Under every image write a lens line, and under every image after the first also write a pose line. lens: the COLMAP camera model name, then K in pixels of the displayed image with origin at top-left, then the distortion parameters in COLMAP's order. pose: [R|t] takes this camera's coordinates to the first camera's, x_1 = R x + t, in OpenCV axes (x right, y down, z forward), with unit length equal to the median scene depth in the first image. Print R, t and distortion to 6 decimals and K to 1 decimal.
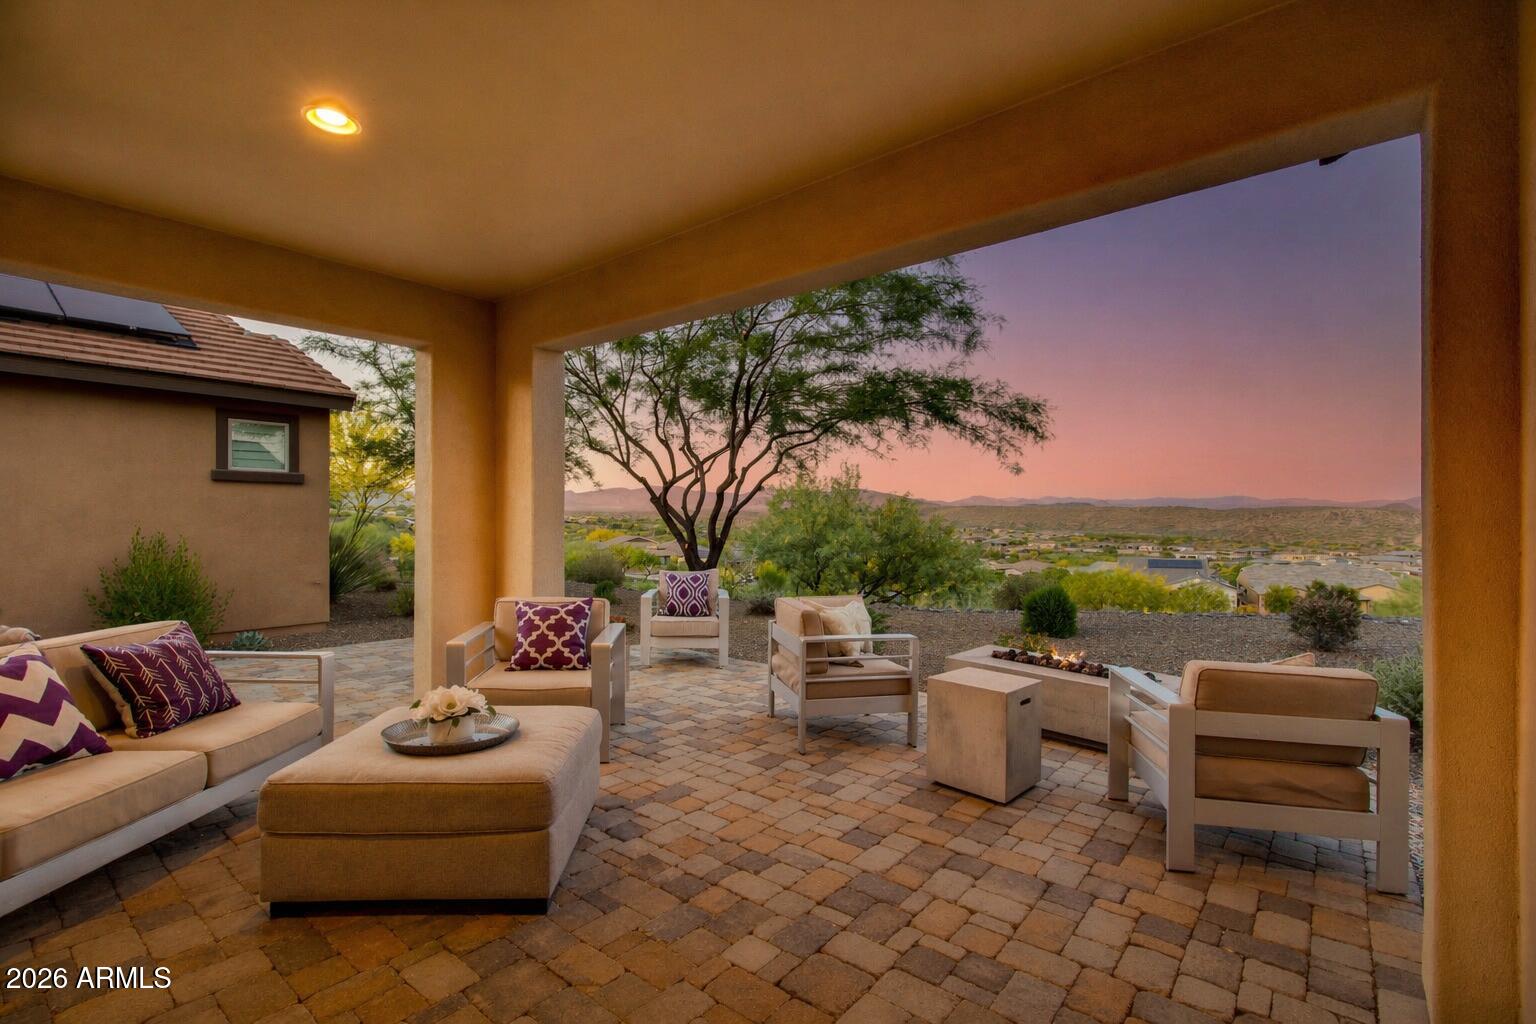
lens RADIAL K [[690.6, 0, 768.2], [0, 690.6, 519.1], [0, 0, 1]] dist [0.002953, 0.000006]
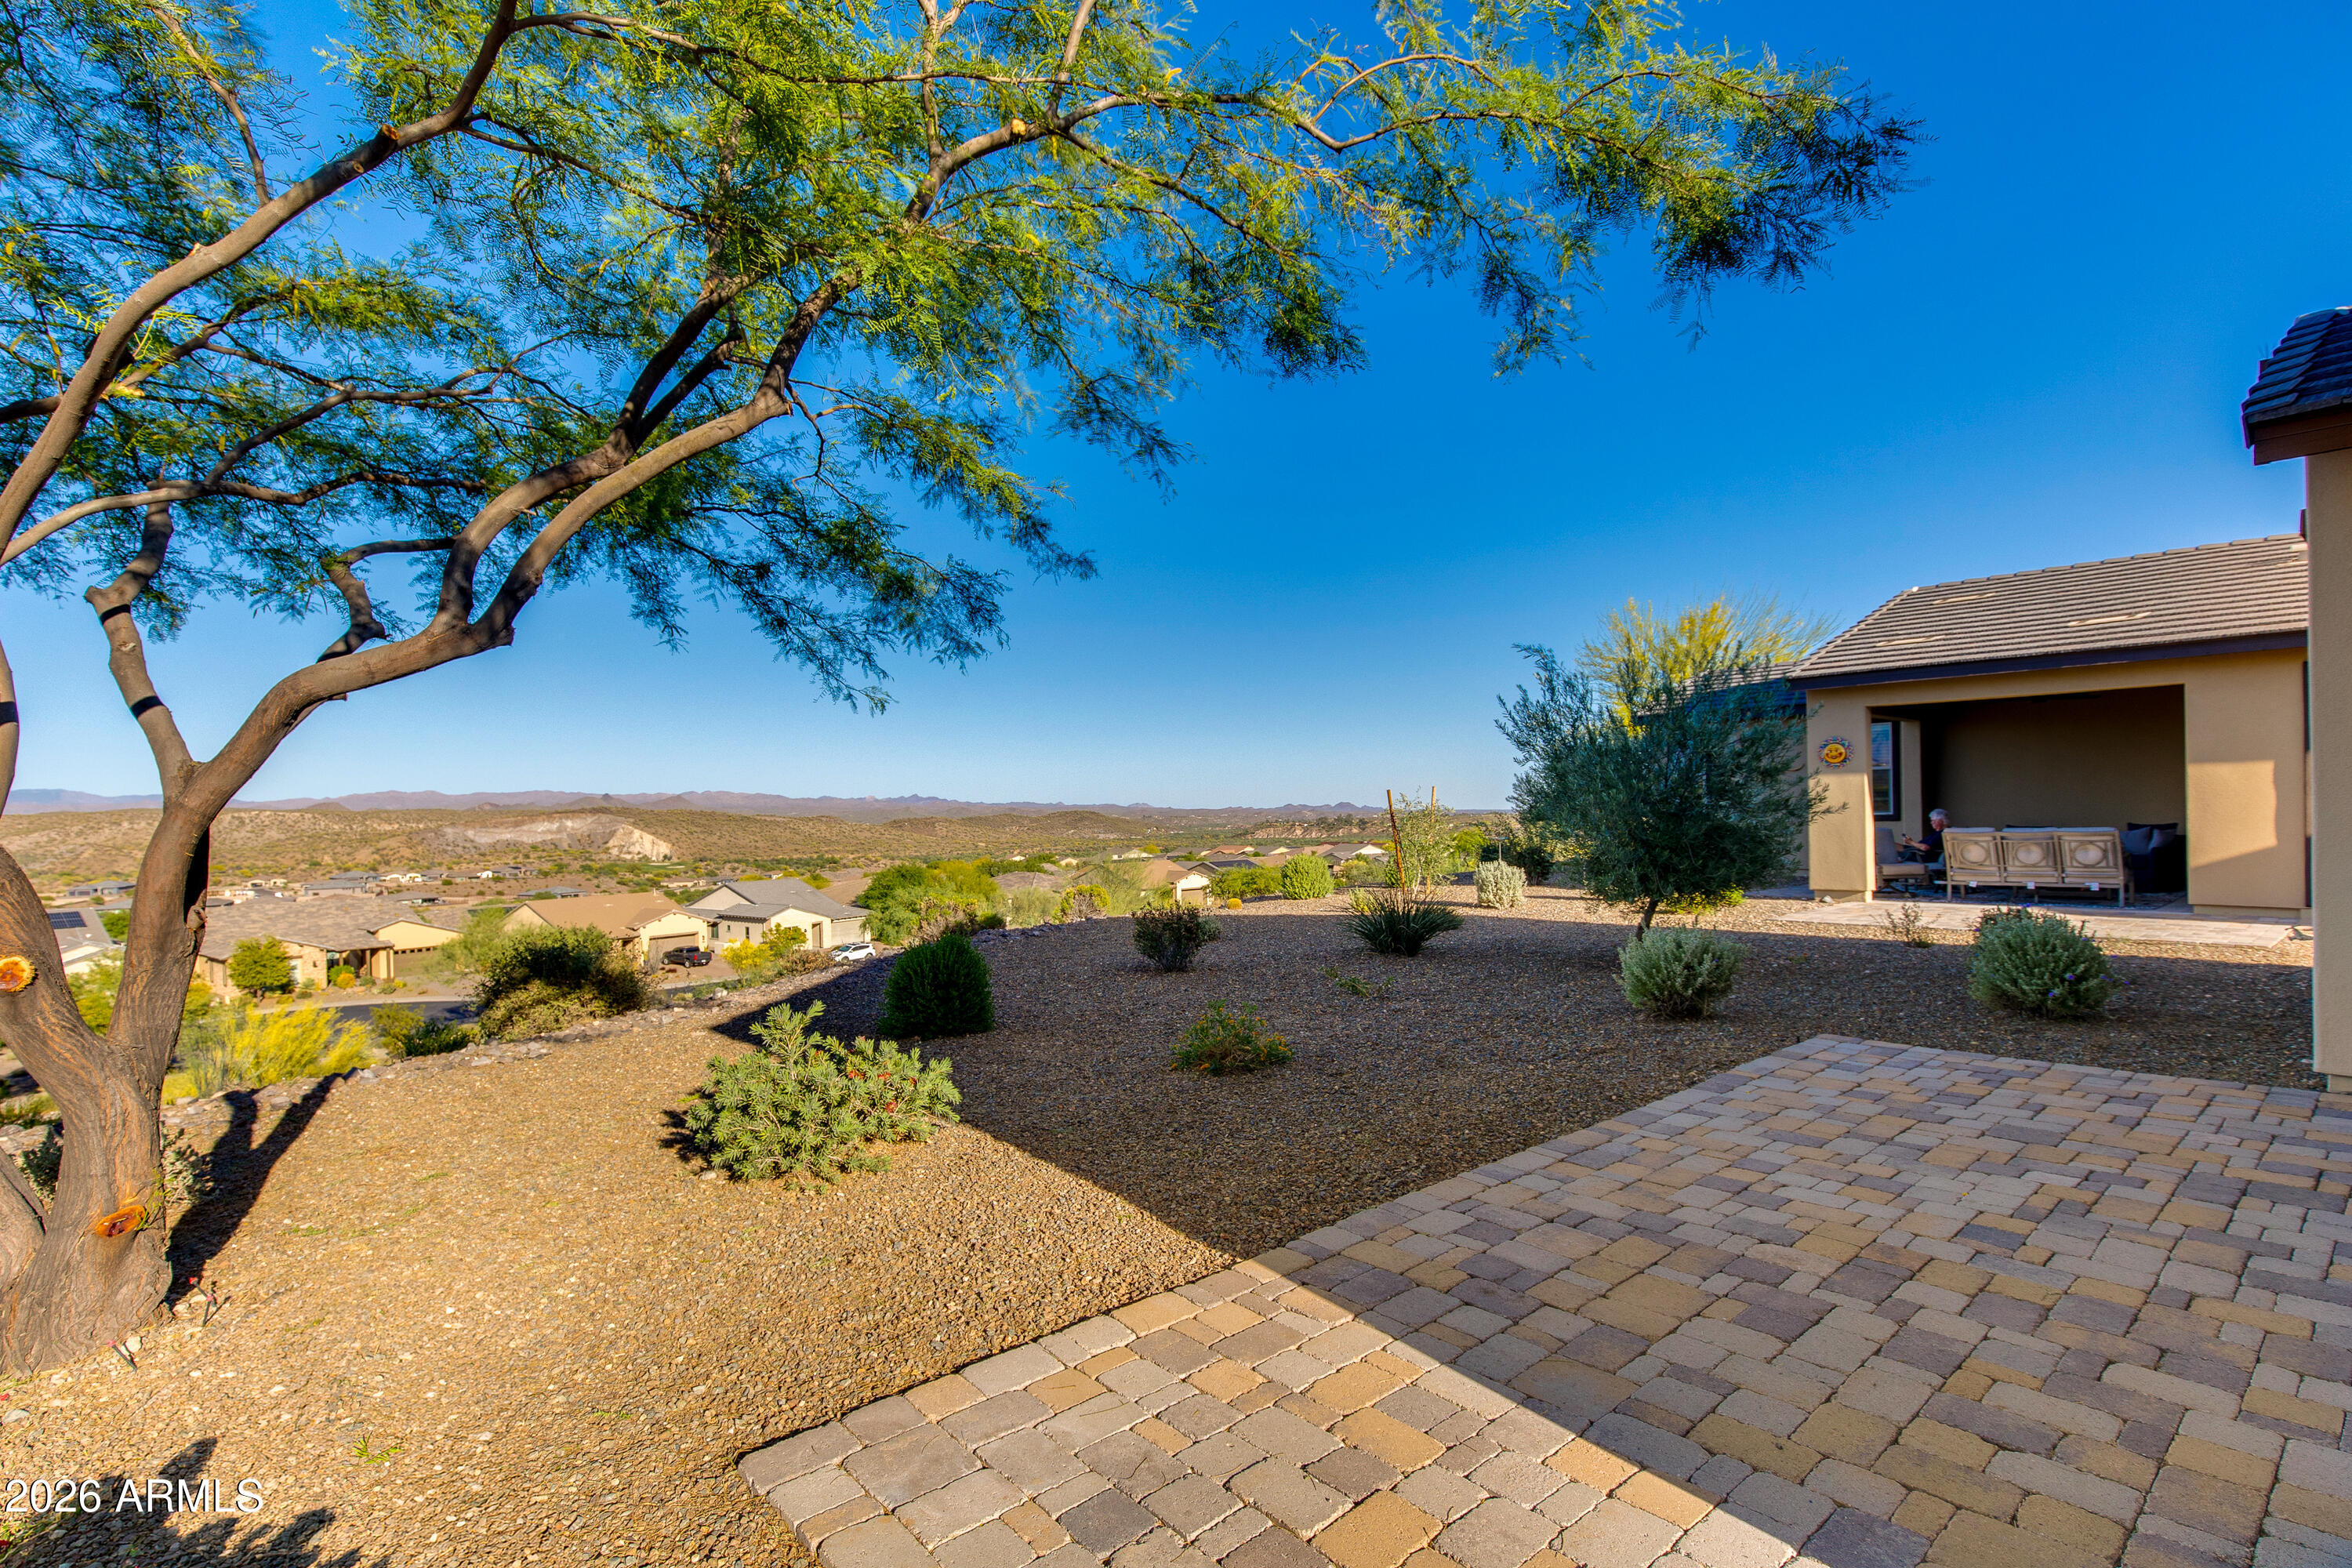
lens RADIAL K [[1096.8, 0, 1157.5], [0, 1096.8, 816.4], [0, 0, 1]] dist [0.001567, 0.000411]
pose [[0.183957, -0.011777, 0.982864, -1.202396], [0.021708, 0.999733, 0.007916, 0.014152], [-0.982695, 0.019880, 0.184163, 2.254987]]
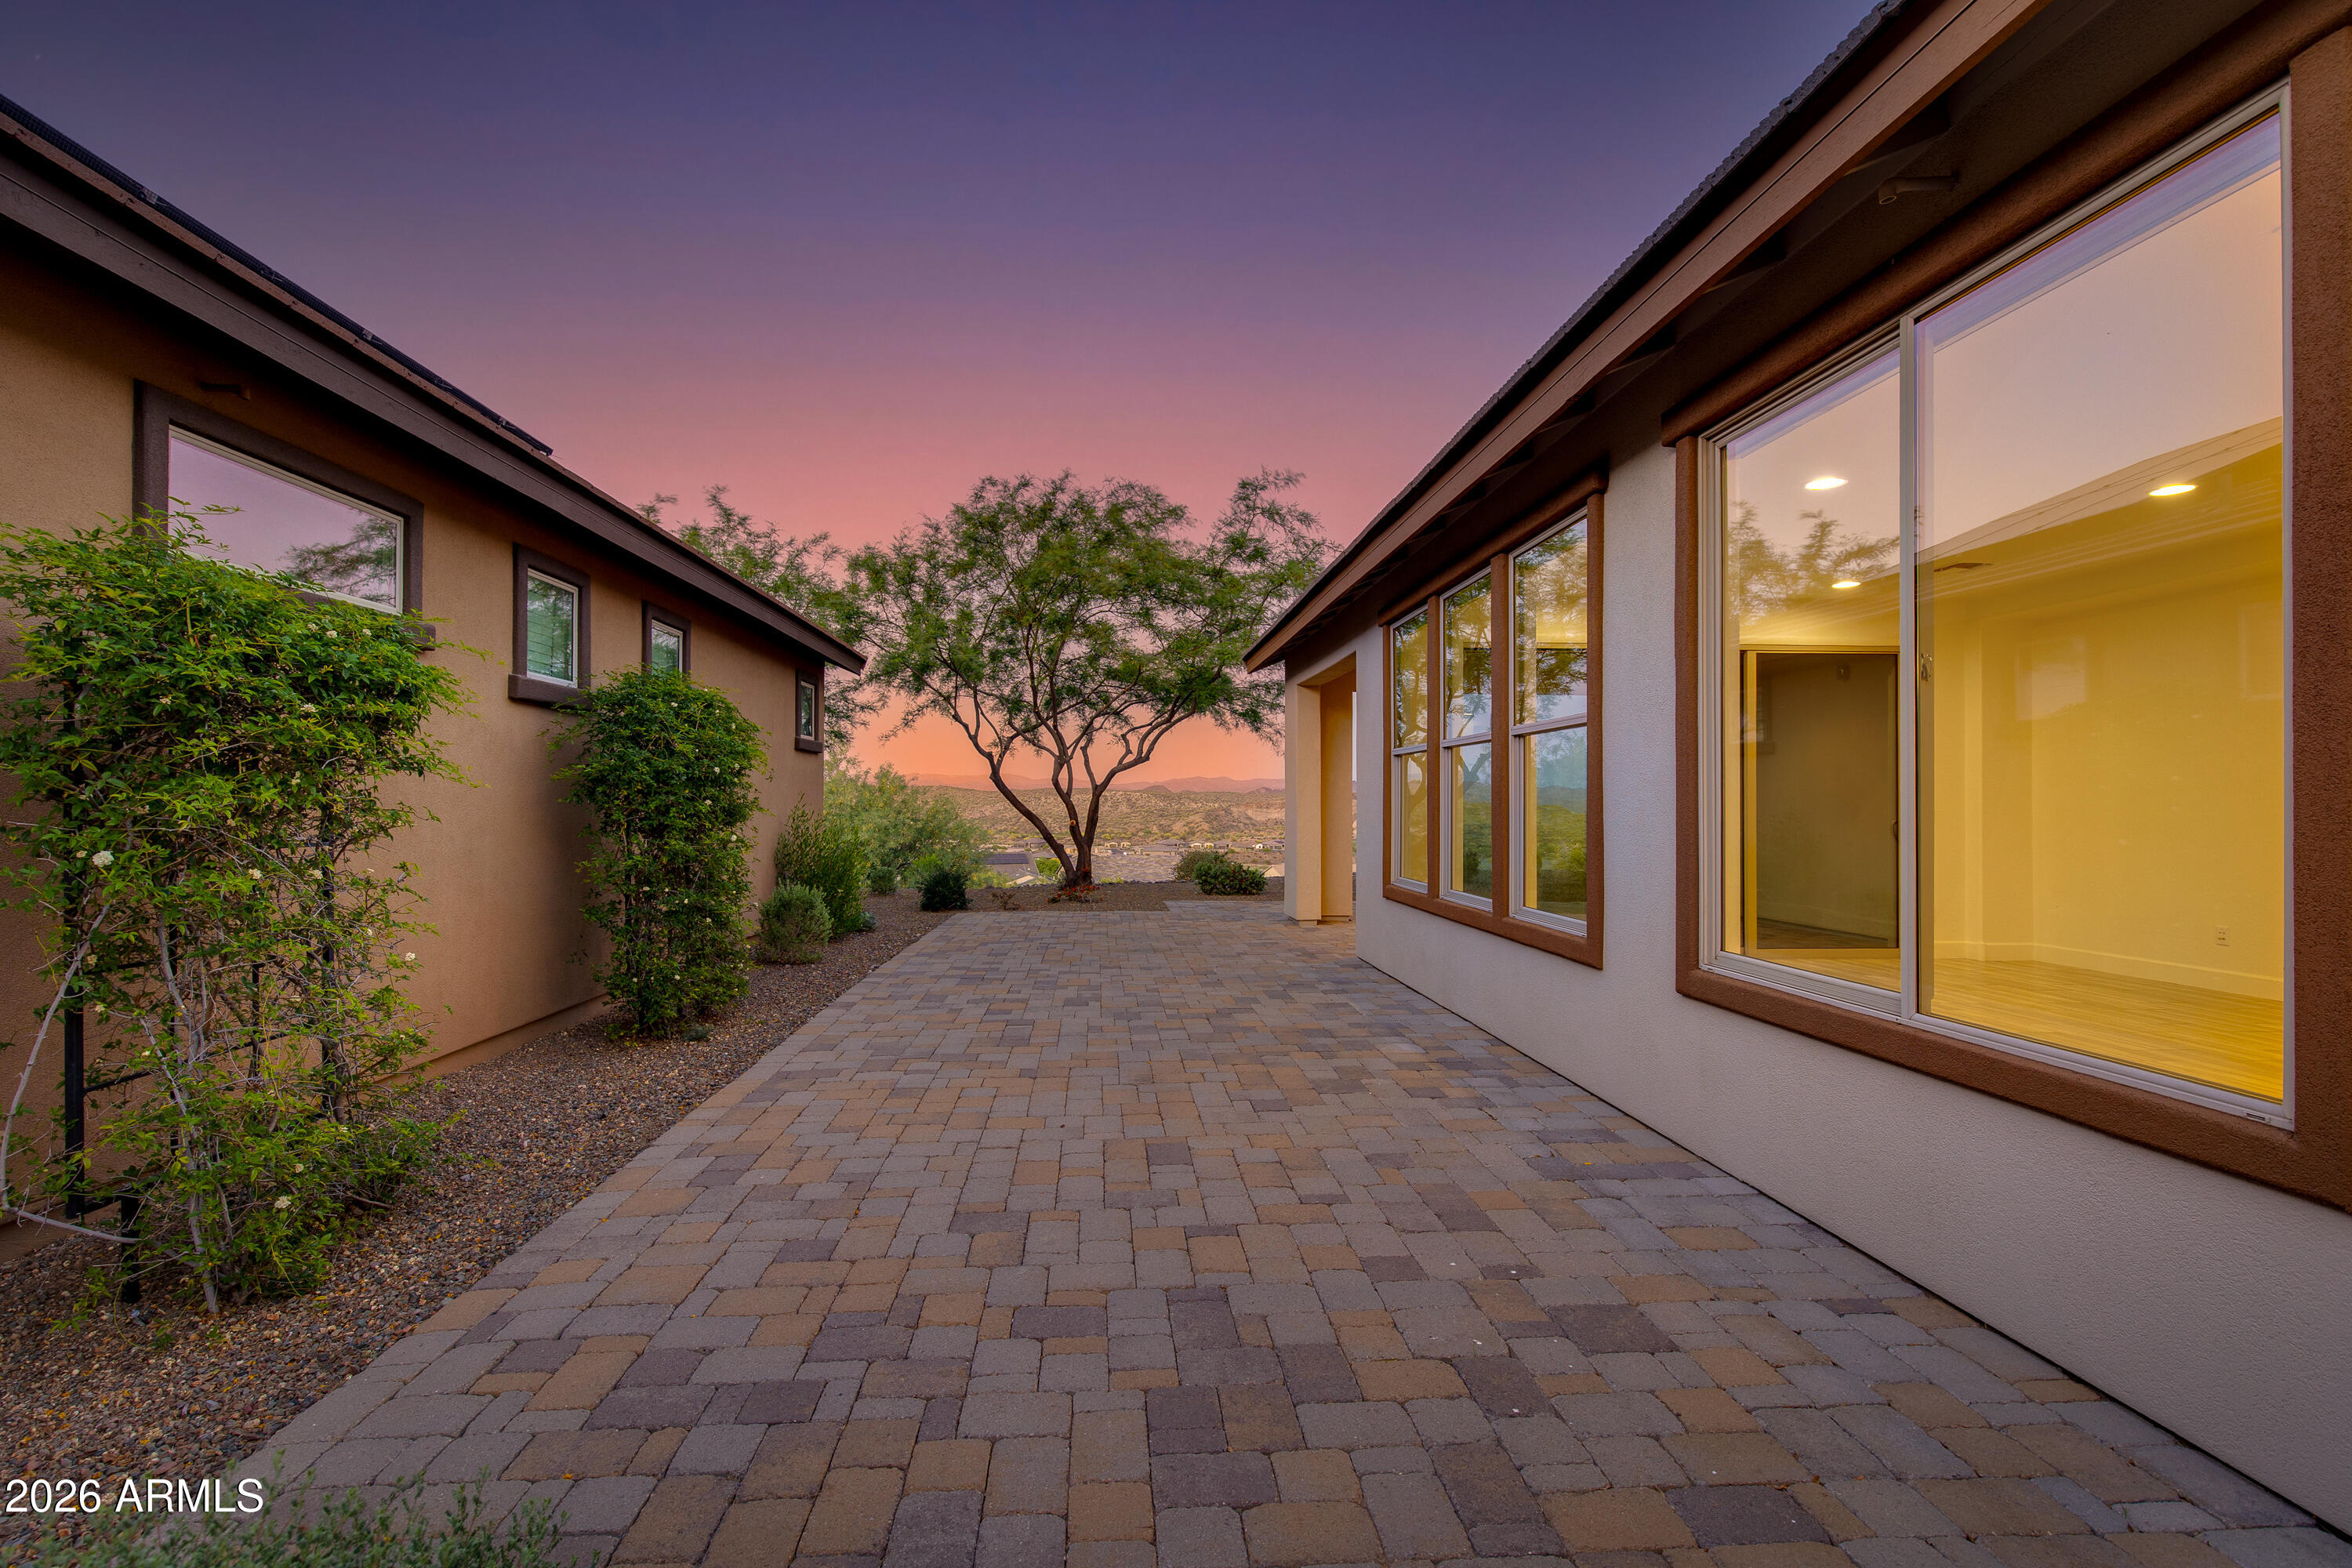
lens RADIAL K [[1066.6, 0, 1151.8], [0, 1066.6, 793.9], [0, 0, 1]] dist [0.007330, -0.000098]
pose [[0.742699, 0.006707, 0.669592, -3.792901], [-0.001040, 0.999960, -0.008862, 0.041554], [-0.669624, 0.005885, 0.742677, -0.887564]]
